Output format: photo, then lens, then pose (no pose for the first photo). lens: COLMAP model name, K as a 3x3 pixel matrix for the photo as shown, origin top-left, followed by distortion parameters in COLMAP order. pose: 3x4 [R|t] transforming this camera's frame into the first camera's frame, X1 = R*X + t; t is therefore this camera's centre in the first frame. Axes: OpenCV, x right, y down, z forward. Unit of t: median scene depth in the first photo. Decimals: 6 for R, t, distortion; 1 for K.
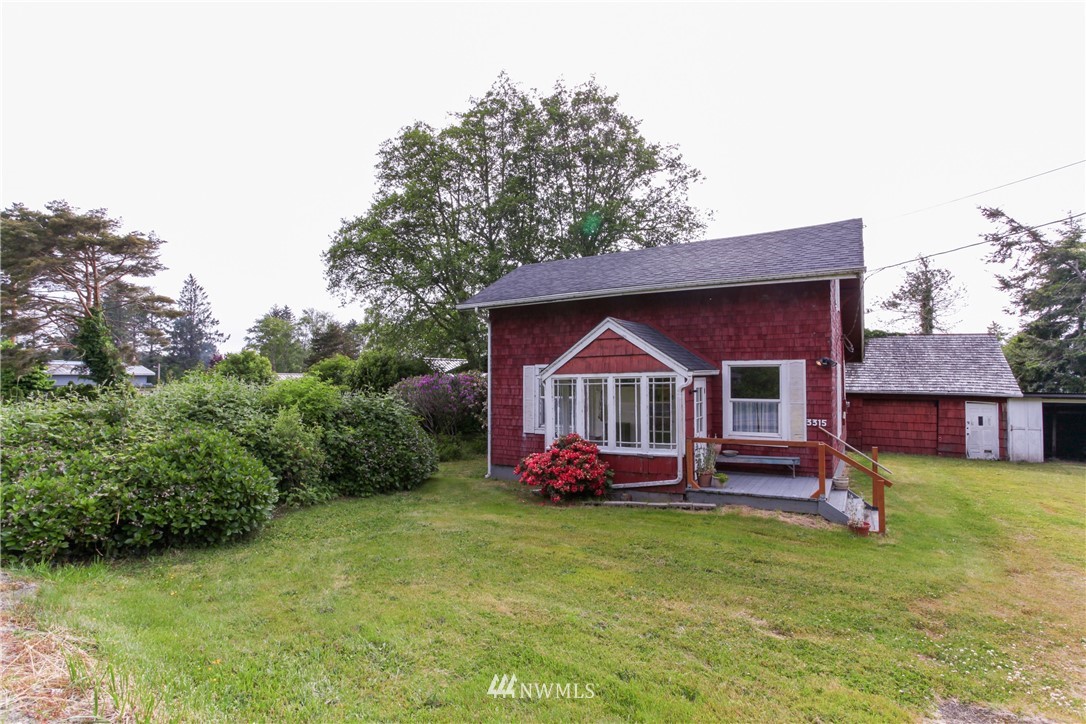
lens RADIAL K [[538.1, 0, 543.9], [0, 538.1, 382.2], [0, 0, 1]] dist [-0.037973, 0.000326]
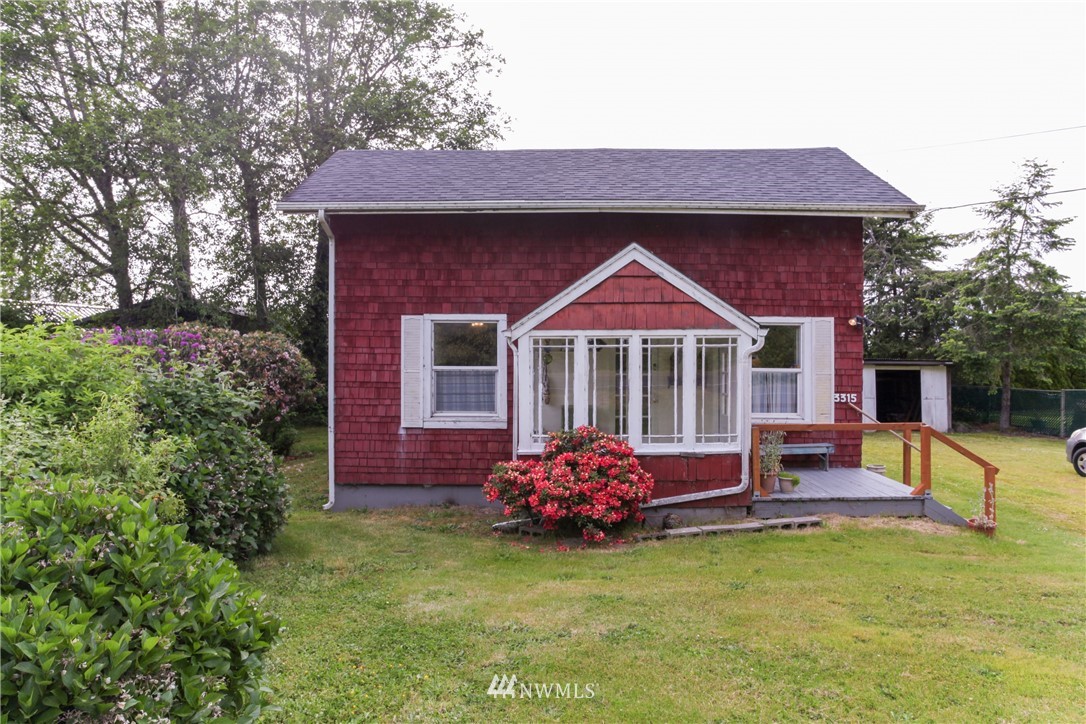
lens RADIAL K [[714.8, 0, 540.8], [0, 714.8, 351.9], [0, 0, 1]] dist [-0.022620, -0.000607]
pose [[0.863064, 0.003992, 0.505079, -0.394707], [-0.007928, 0.999953, 0.005642, 0.005375], [-0.505032, -0.008874, 0.863055, 0.308694]]
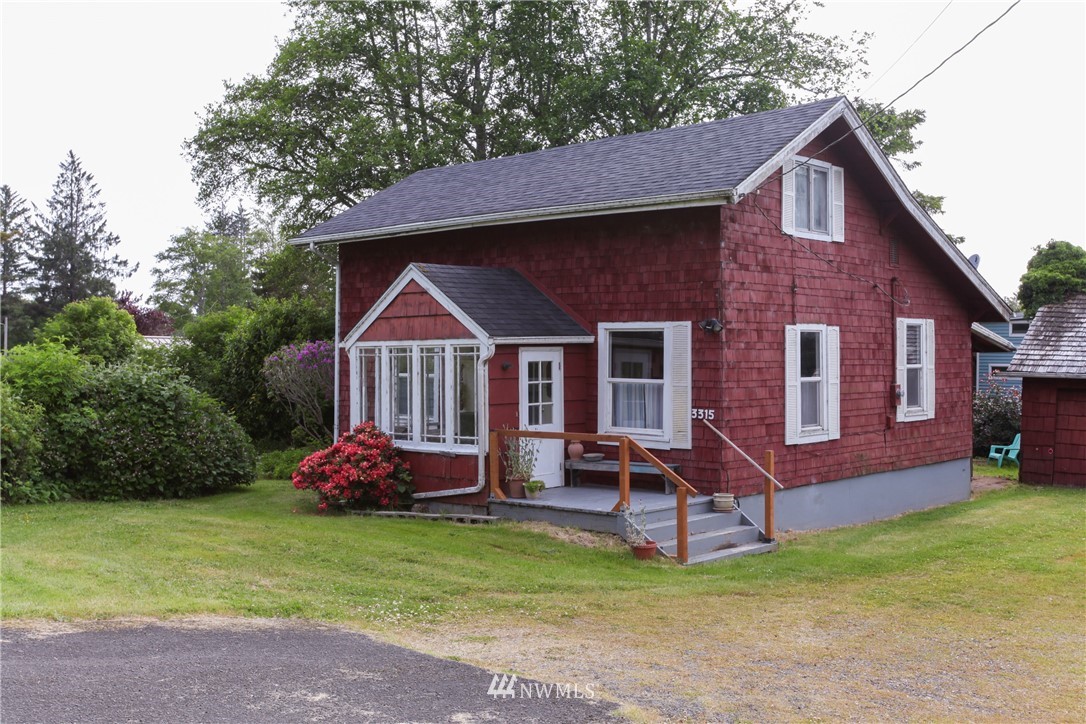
lens RADIAL K [[1113.7, 0, 520.6], [0, 1113.7, 358.9], [0, 0, 1]] dist [0.014676, 0.012408]
pose [[0.977148, 0.007119, -0.212442, 0.566172], [-0.006343, 0.999970, 0.004336, 0.000790], [0.212467, -0.002889, 0.977164, -0.425622]]
